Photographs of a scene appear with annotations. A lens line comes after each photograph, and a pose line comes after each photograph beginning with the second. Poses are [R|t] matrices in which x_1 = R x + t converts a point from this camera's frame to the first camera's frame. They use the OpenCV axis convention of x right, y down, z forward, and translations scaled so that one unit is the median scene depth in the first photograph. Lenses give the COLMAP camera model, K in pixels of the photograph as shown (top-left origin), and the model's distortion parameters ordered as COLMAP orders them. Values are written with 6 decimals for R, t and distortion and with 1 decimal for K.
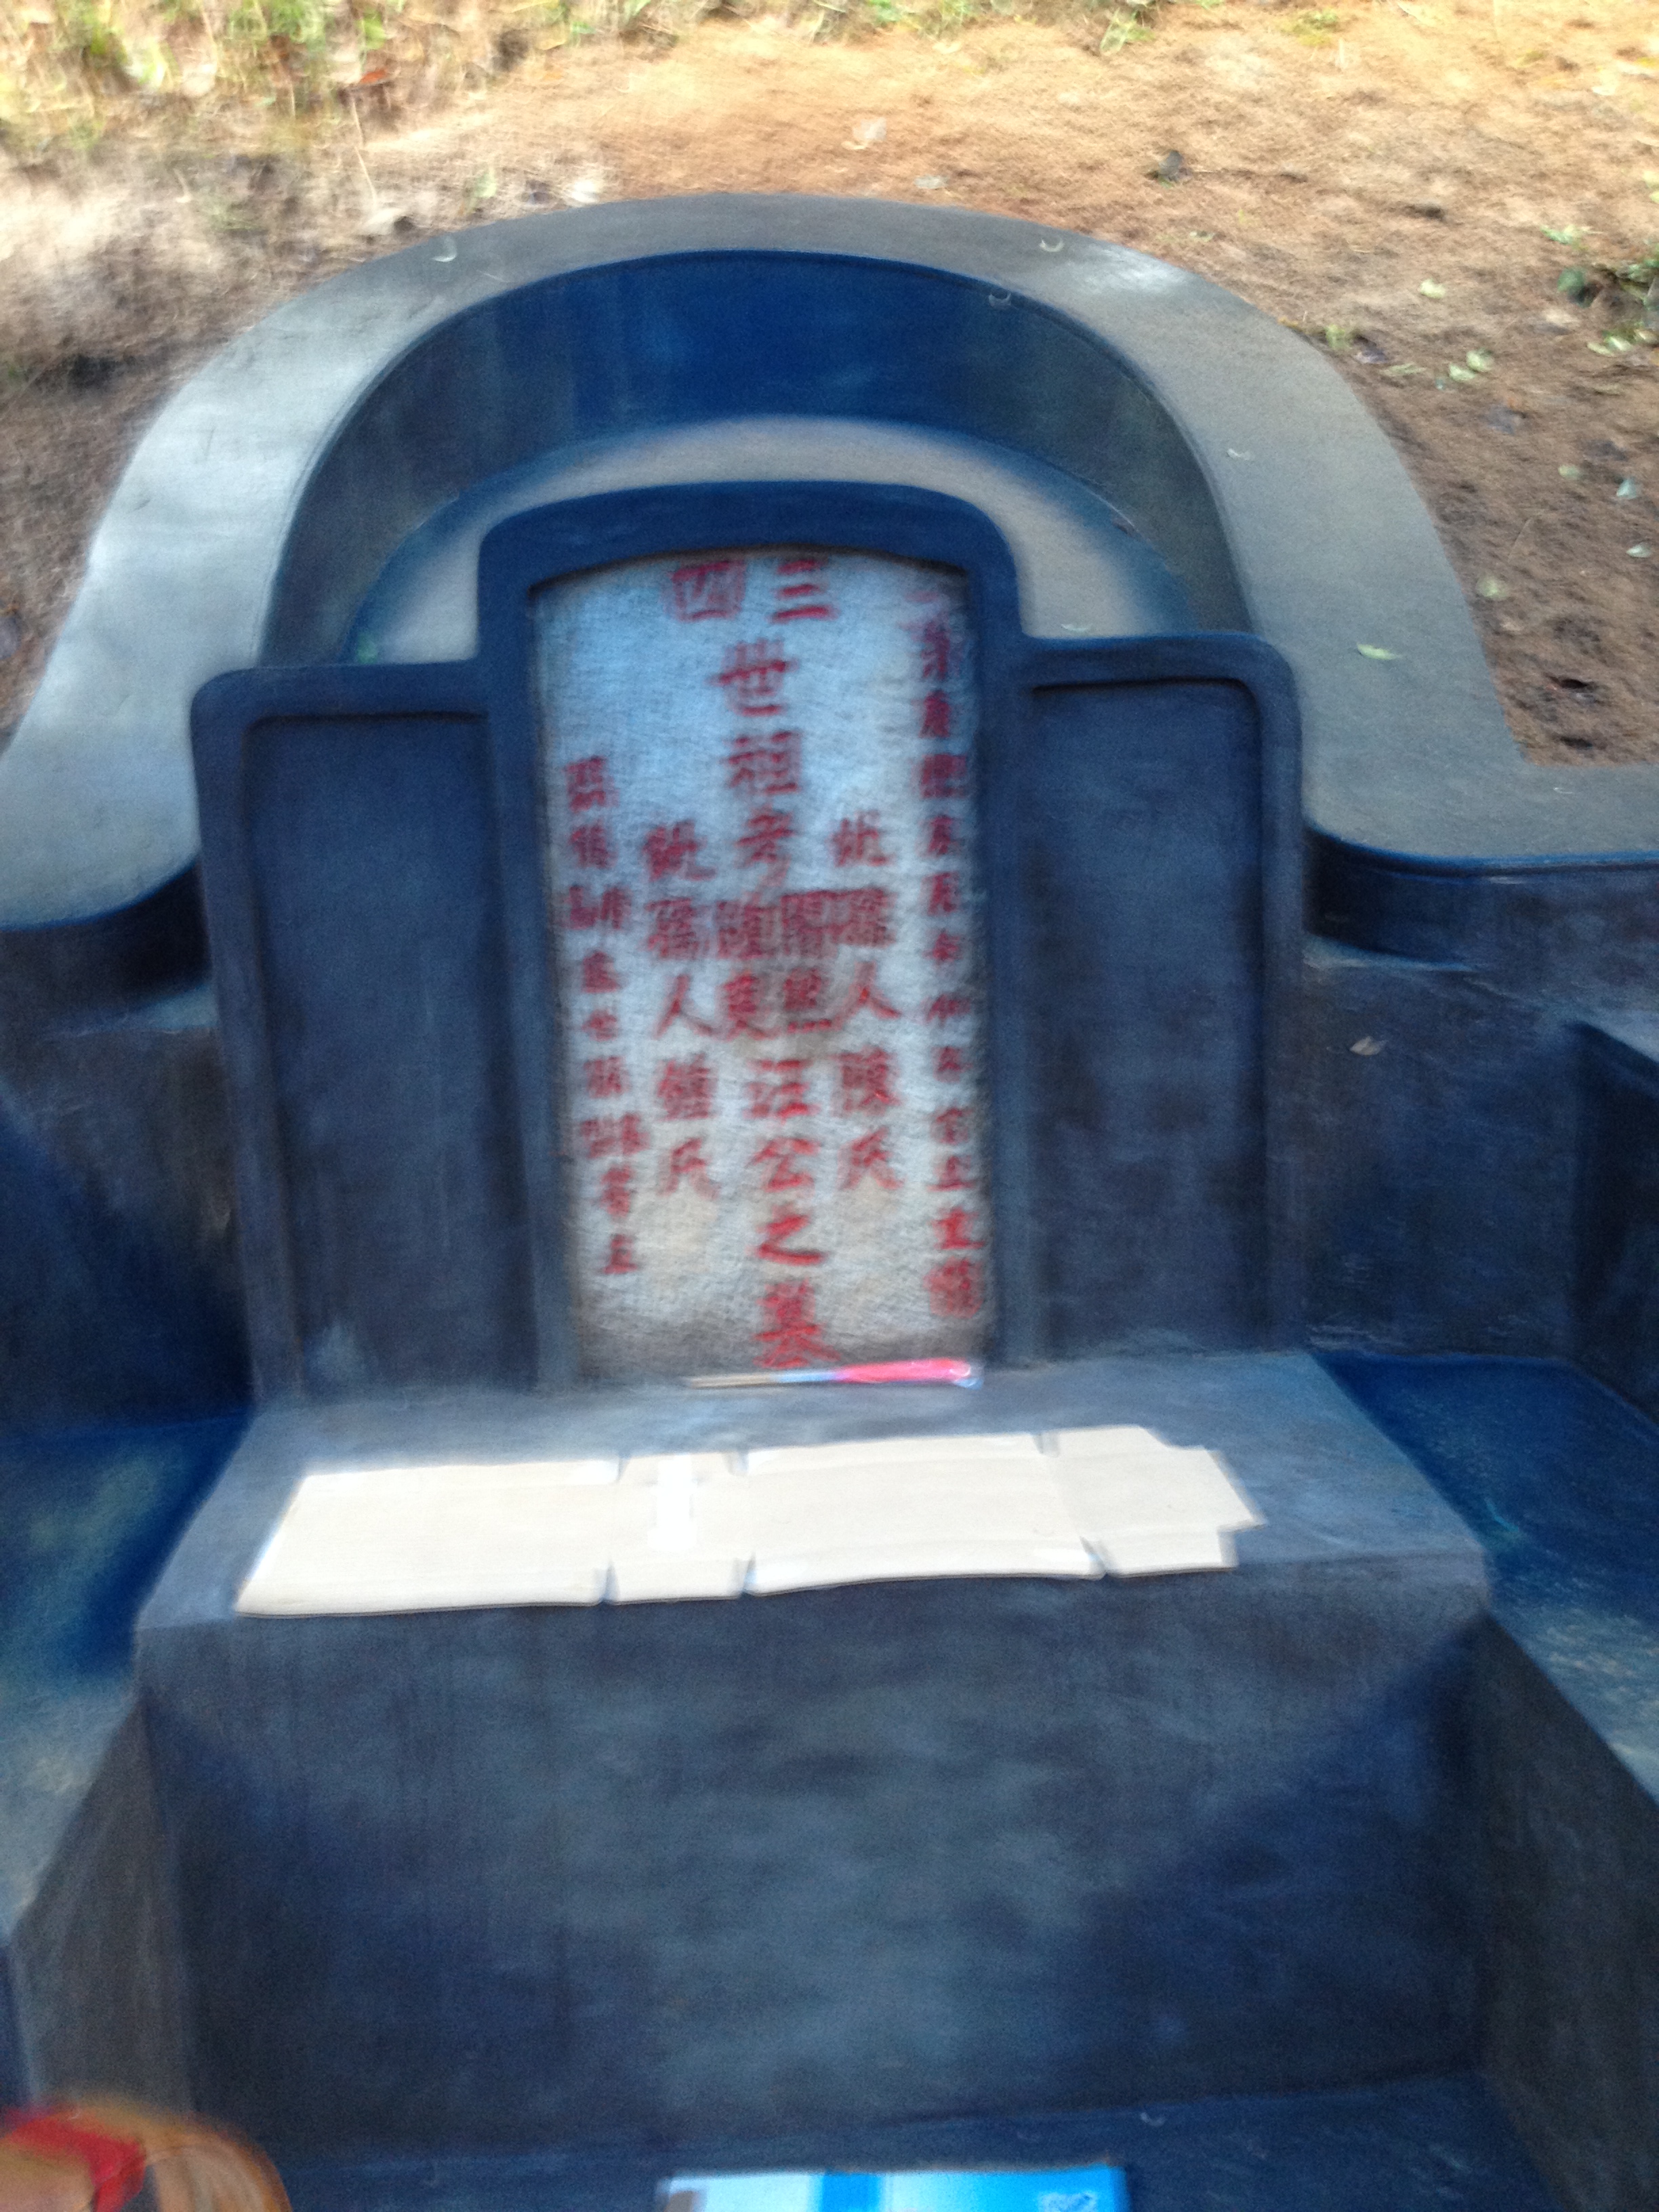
lens RADIAL K [[2133.6, 0, 817.0], [0, 2133.6, 1149.6], [0, 0, 1]] dist [0.088337, 0.000000]
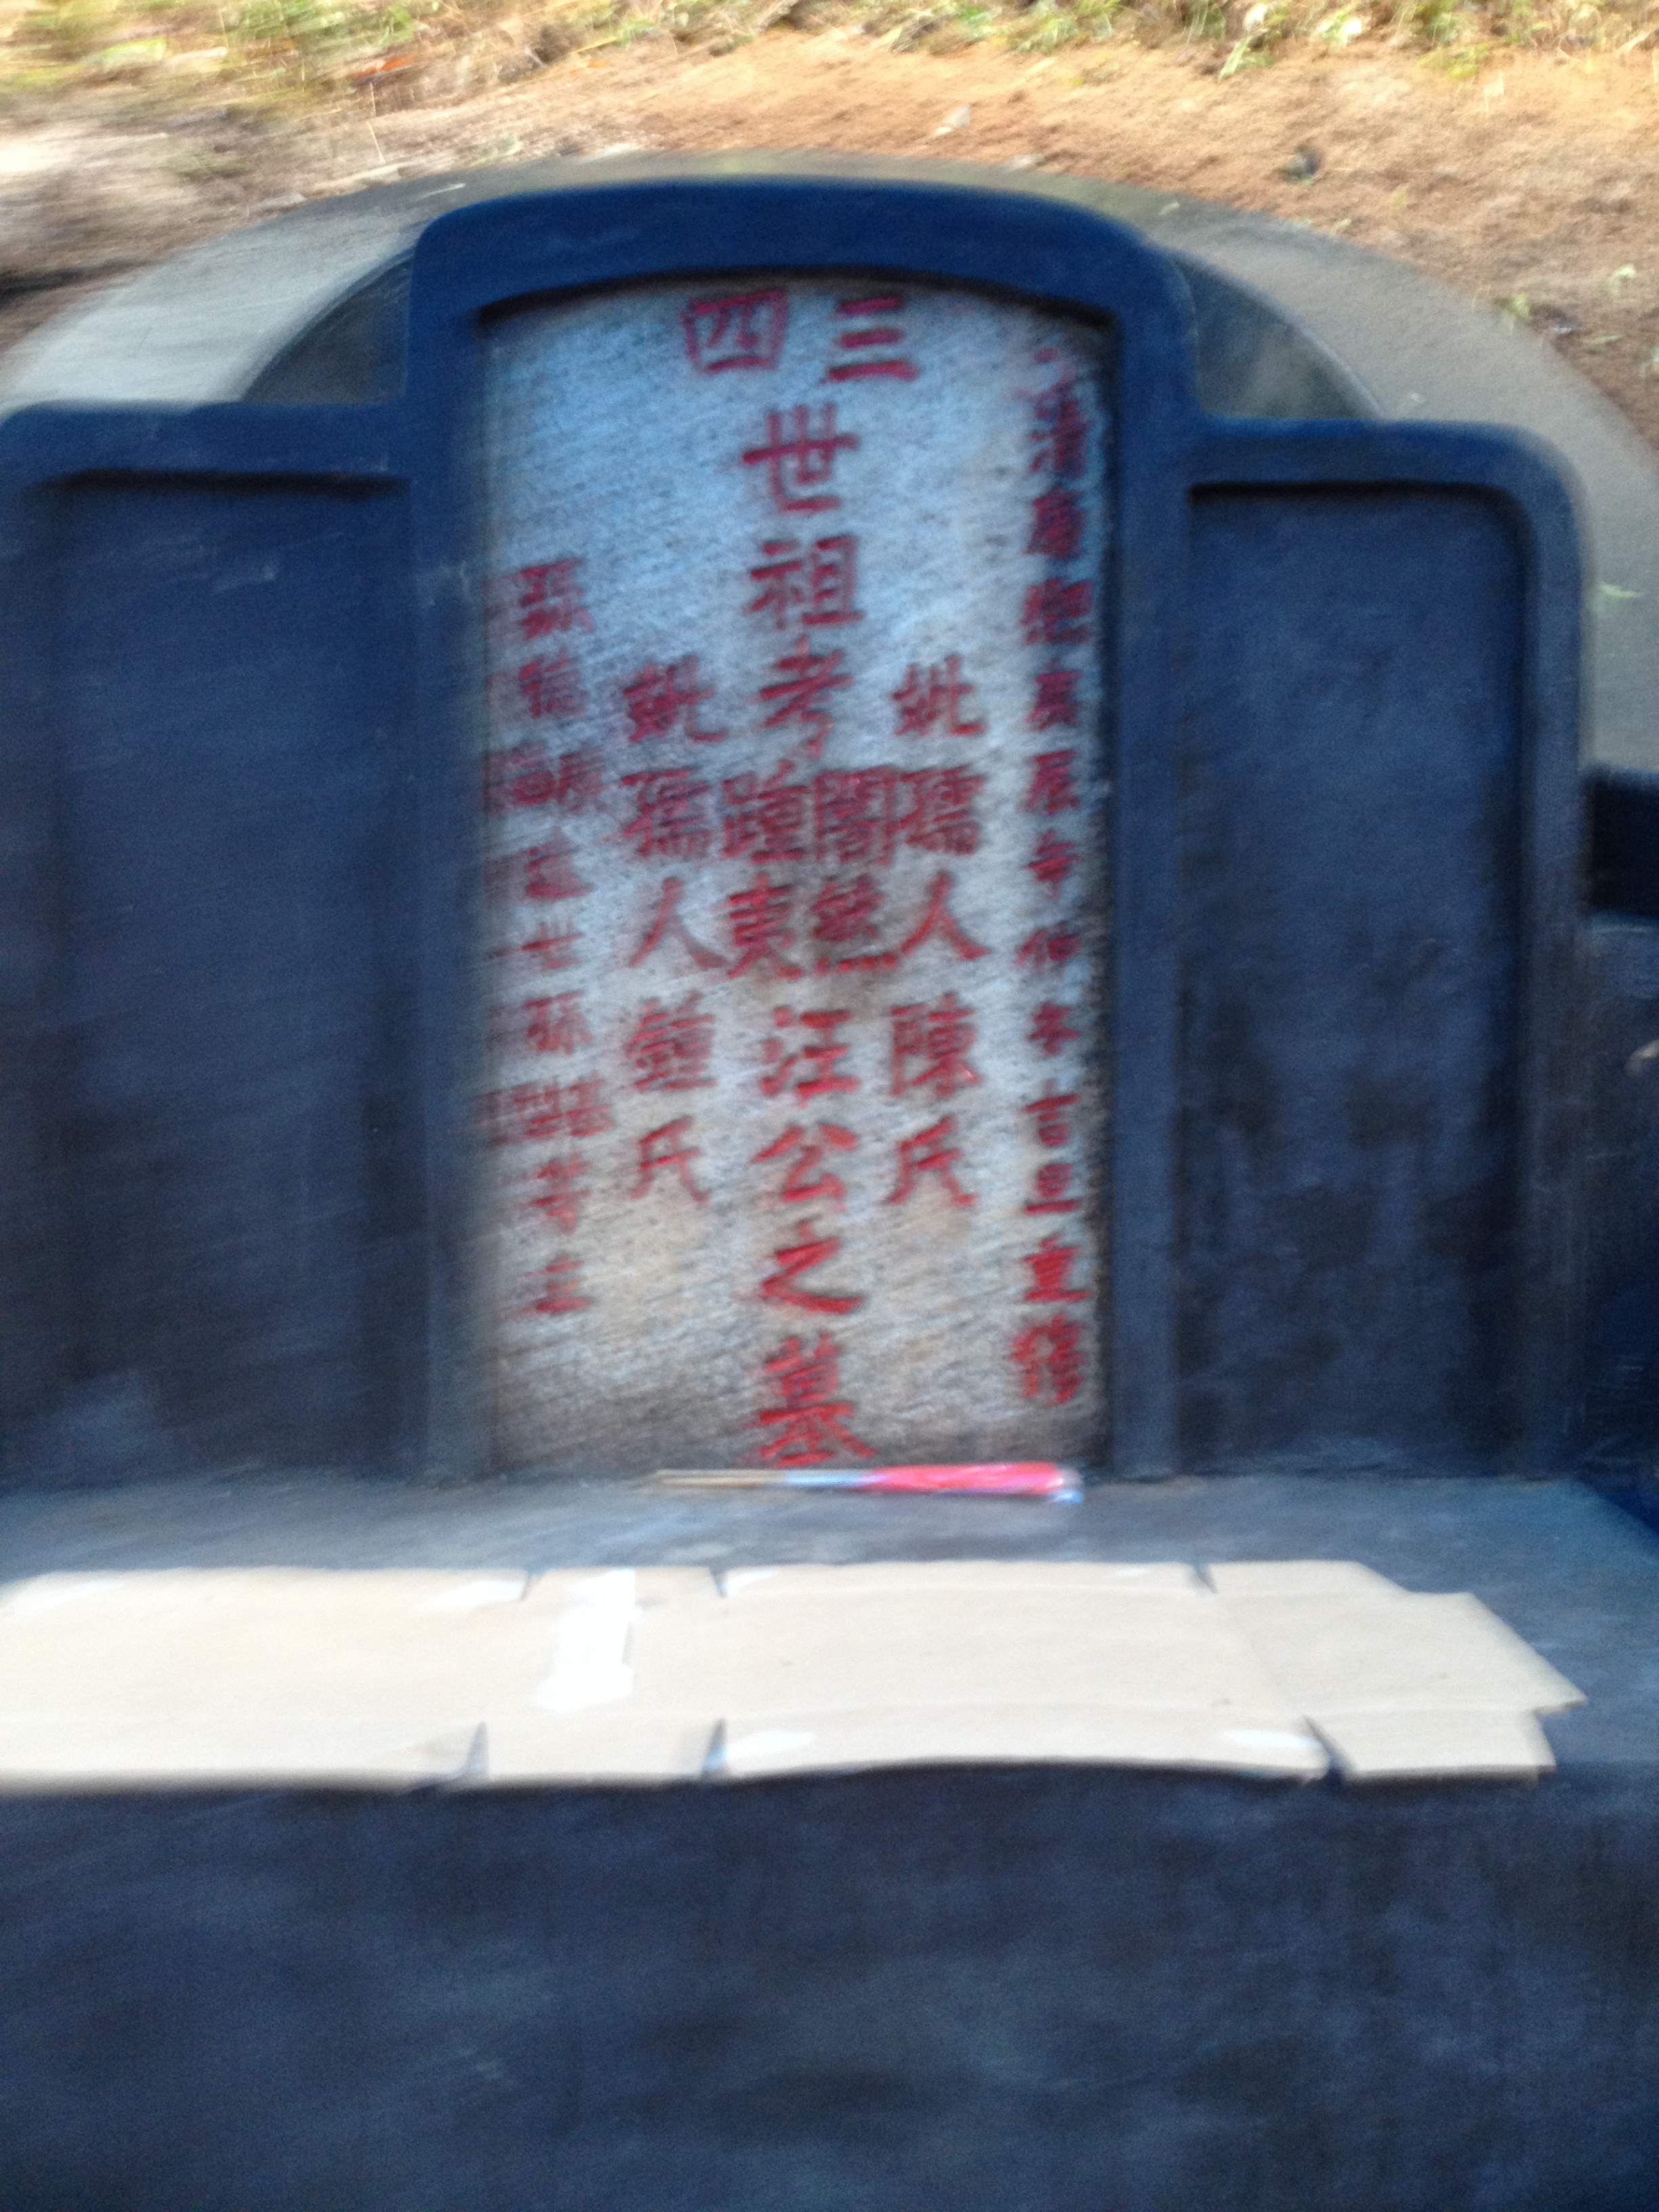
lens RADIAL K [[2133.6, 0, 810.6], [0, 2133.6, 1114.6], [0, 0, 1]] dist [0.088337, 0.000000]
pose [[0.998901, 0.044268, -0.015417, -0.004535], [-0.046075, 0.987749, -0.149097, 0.095057], [0.008628, 0.149643, 0.988702, 0.322078]]
